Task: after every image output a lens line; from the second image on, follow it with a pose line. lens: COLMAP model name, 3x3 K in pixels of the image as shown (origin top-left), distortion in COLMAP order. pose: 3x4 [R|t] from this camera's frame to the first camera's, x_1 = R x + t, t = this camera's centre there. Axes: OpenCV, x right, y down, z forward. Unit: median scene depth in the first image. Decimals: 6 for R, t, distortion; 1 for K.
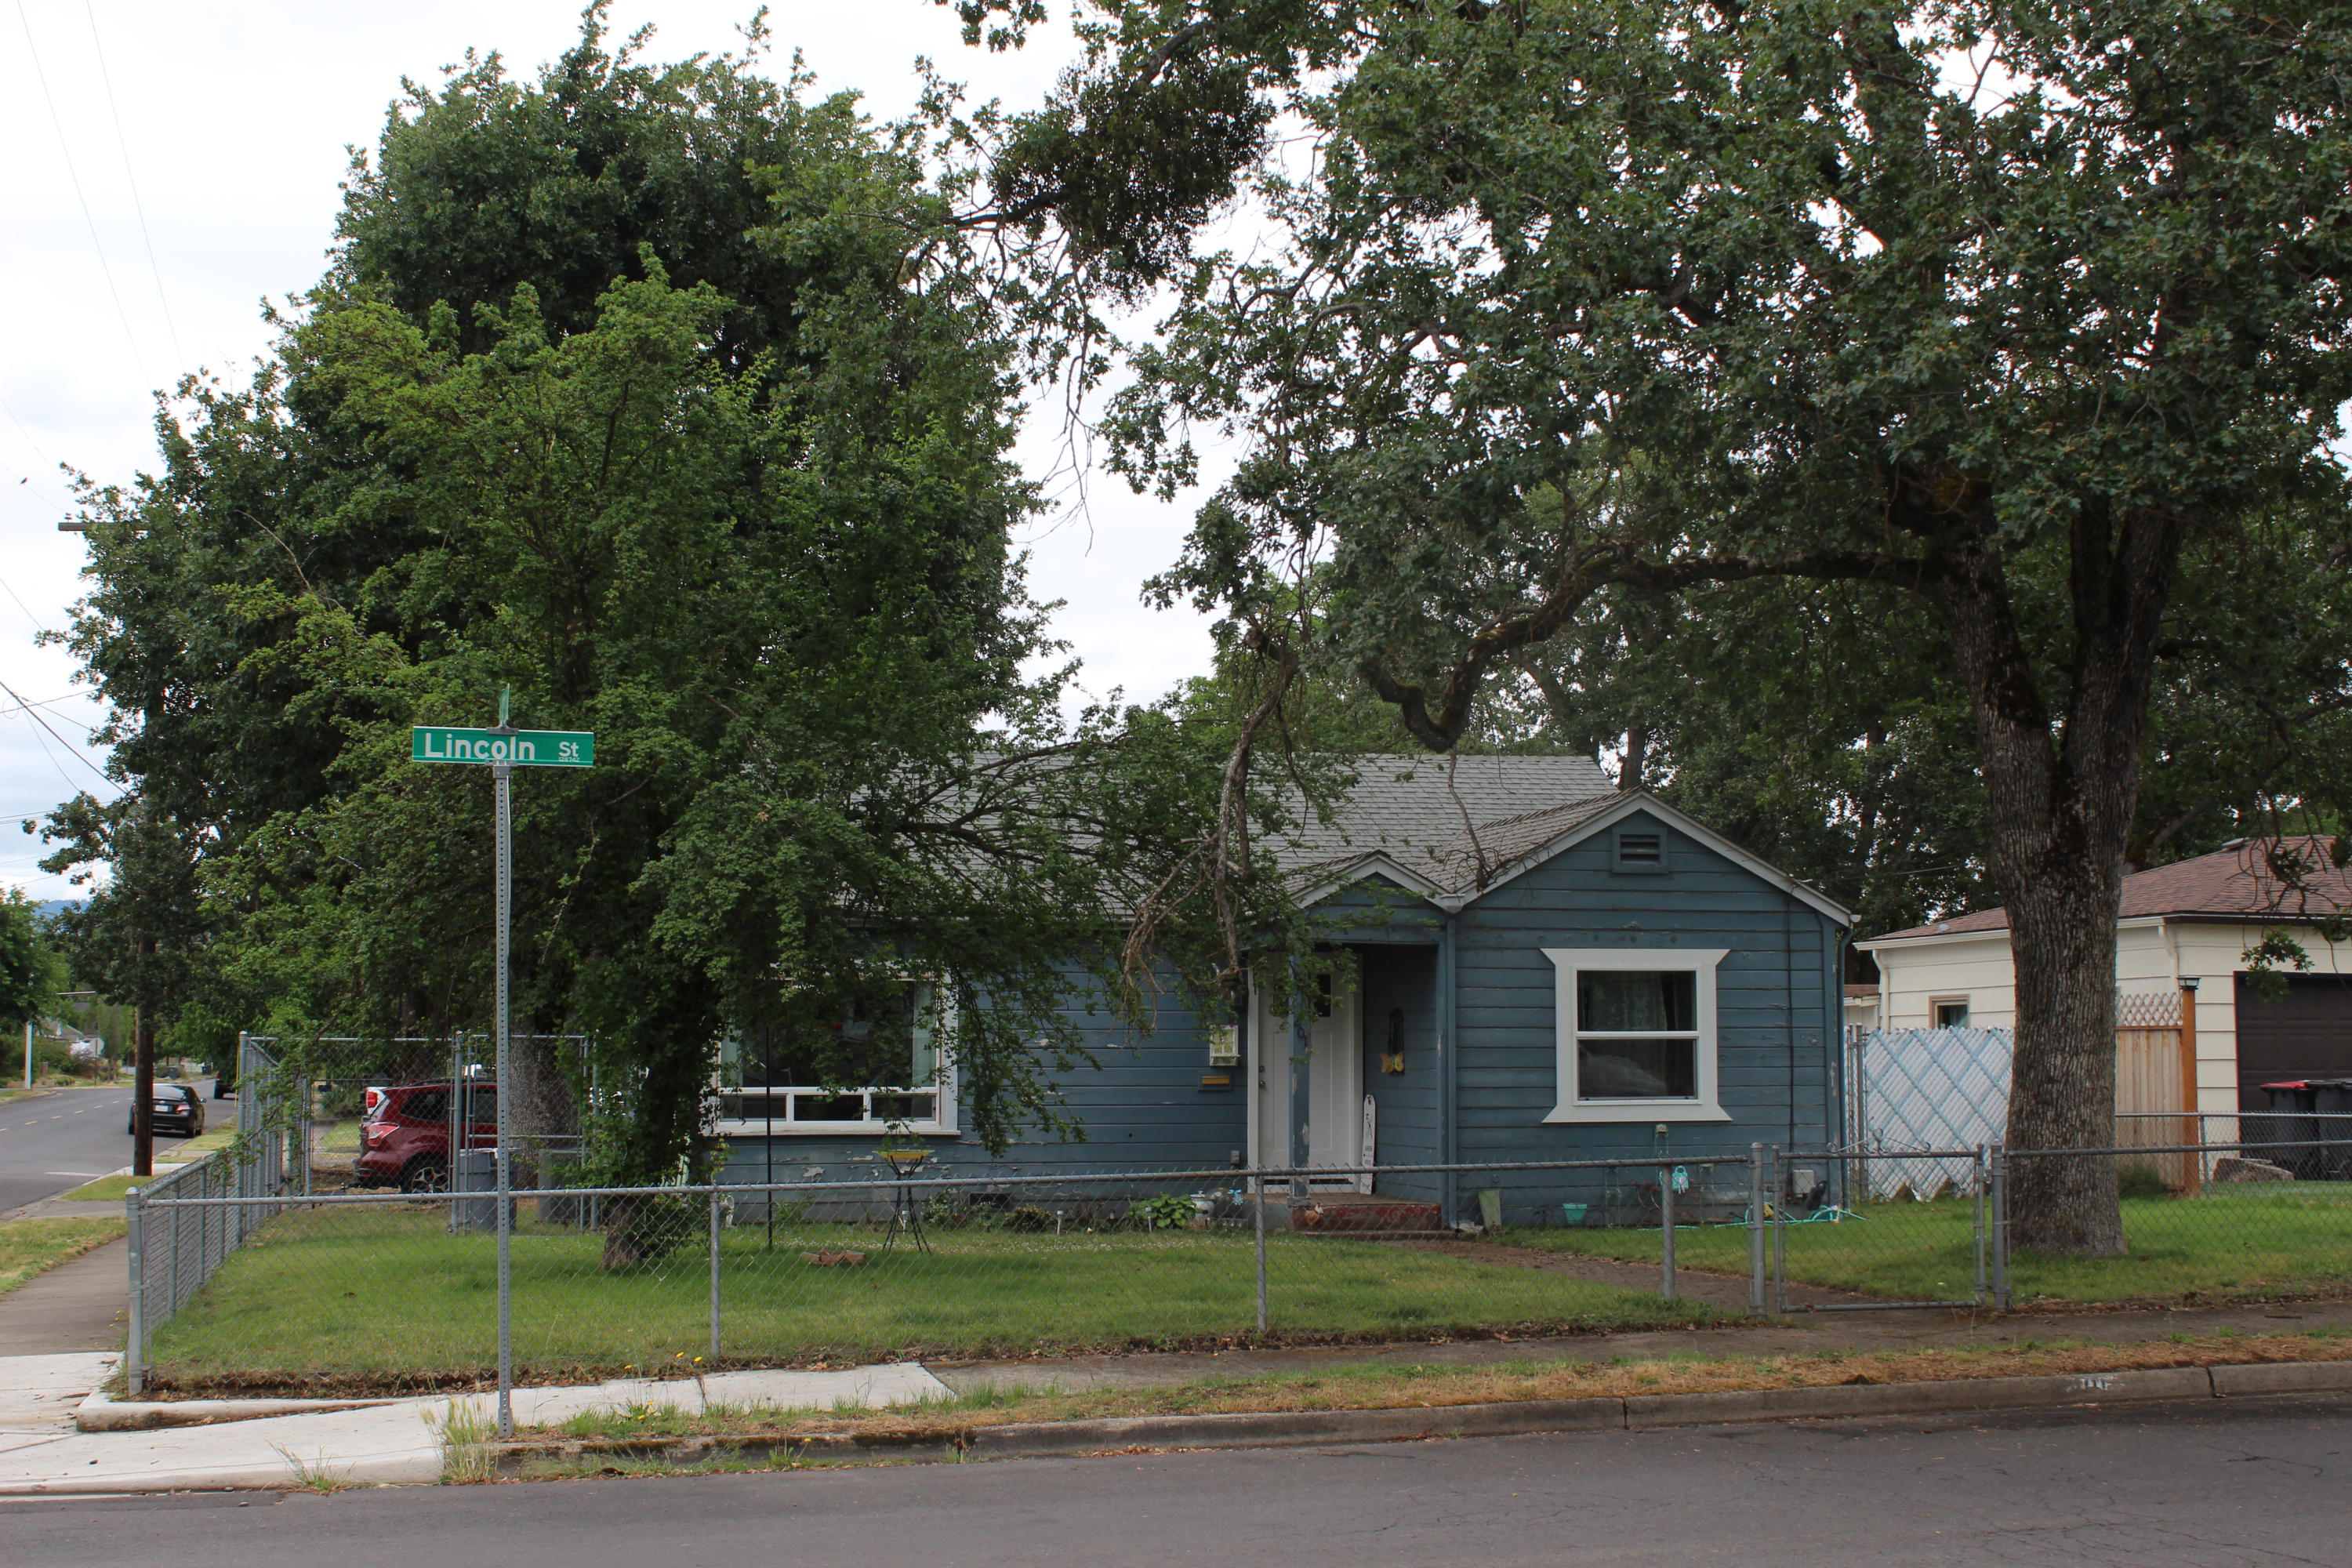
lens RADIAL K [[1889.5, 0, 1175.3], [0, 1889.5, 795.6], [0, 0, 1]] dist [-0.052756, -0.007627]
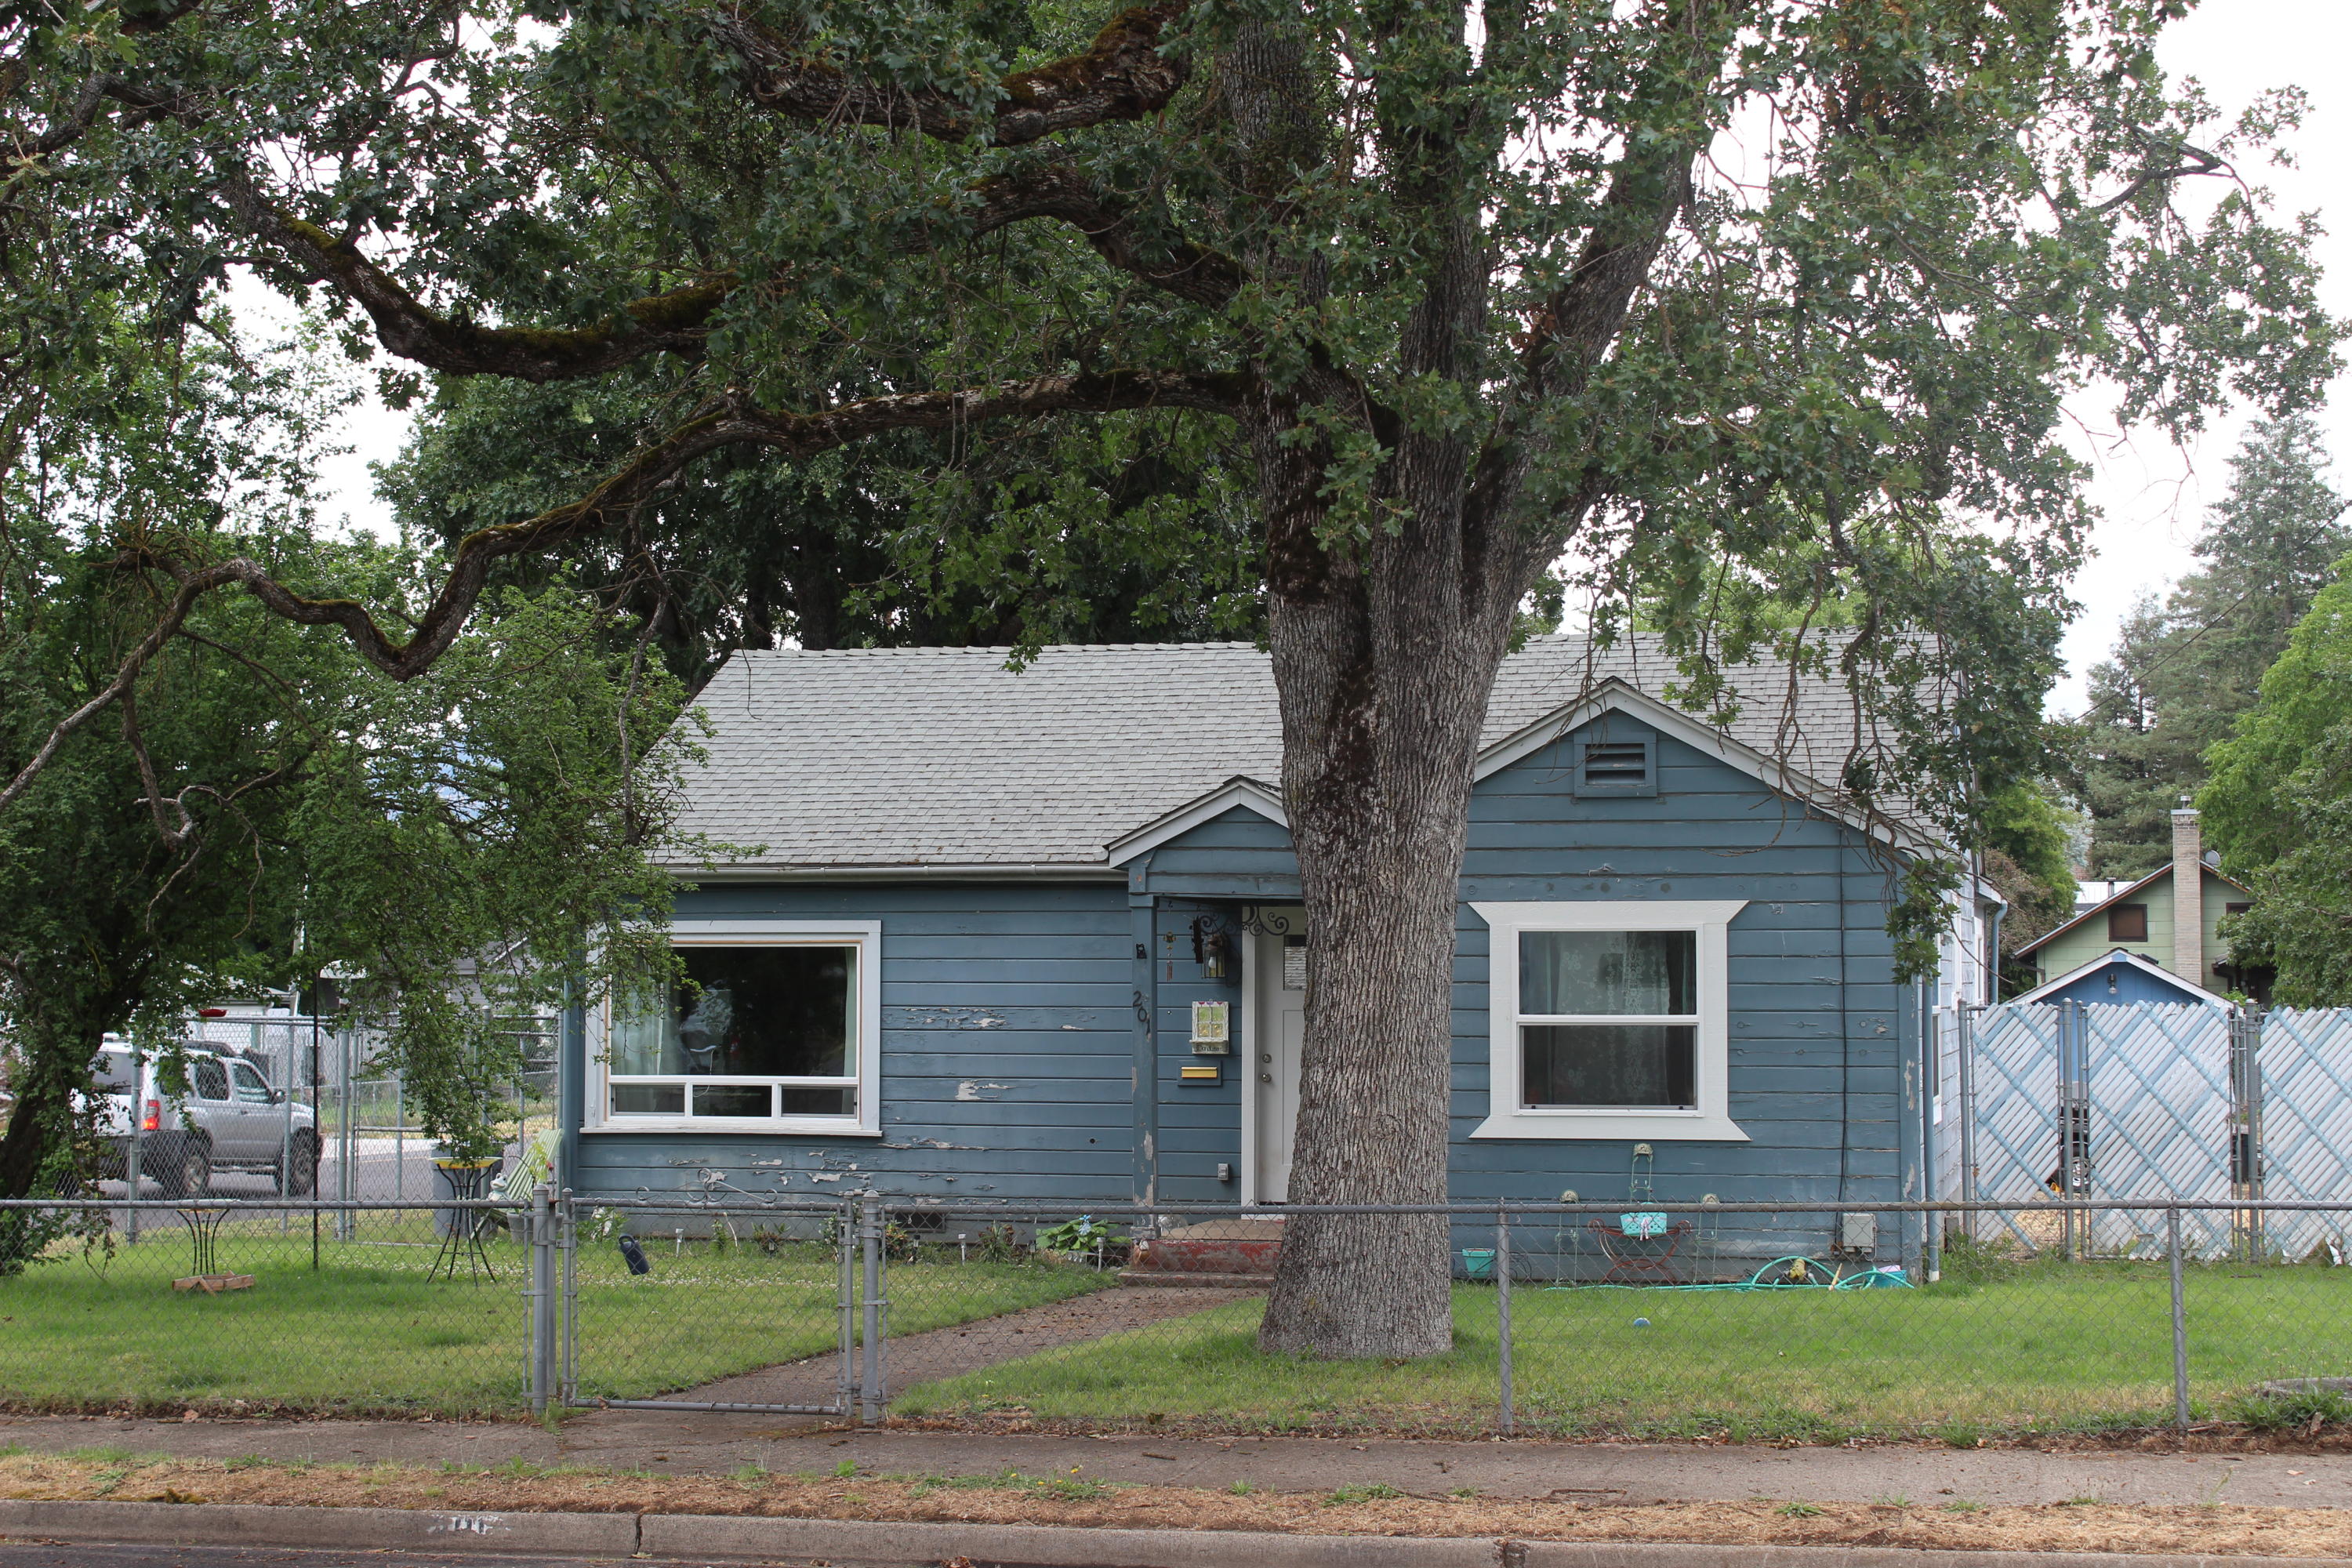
lens RADIAL K [[2429.3, 0, 1175.7], [0, 2429.3, 777.4], [0, 0, 1]] dist [0.002215, 0.000000]
pose [[0.949776, -0.026590, -0.311799, 0.379640], [0.037503, 0.998874, 0.029056, 0.000344], [0.310675, -0.039290, 0.949704, 0.062164]]
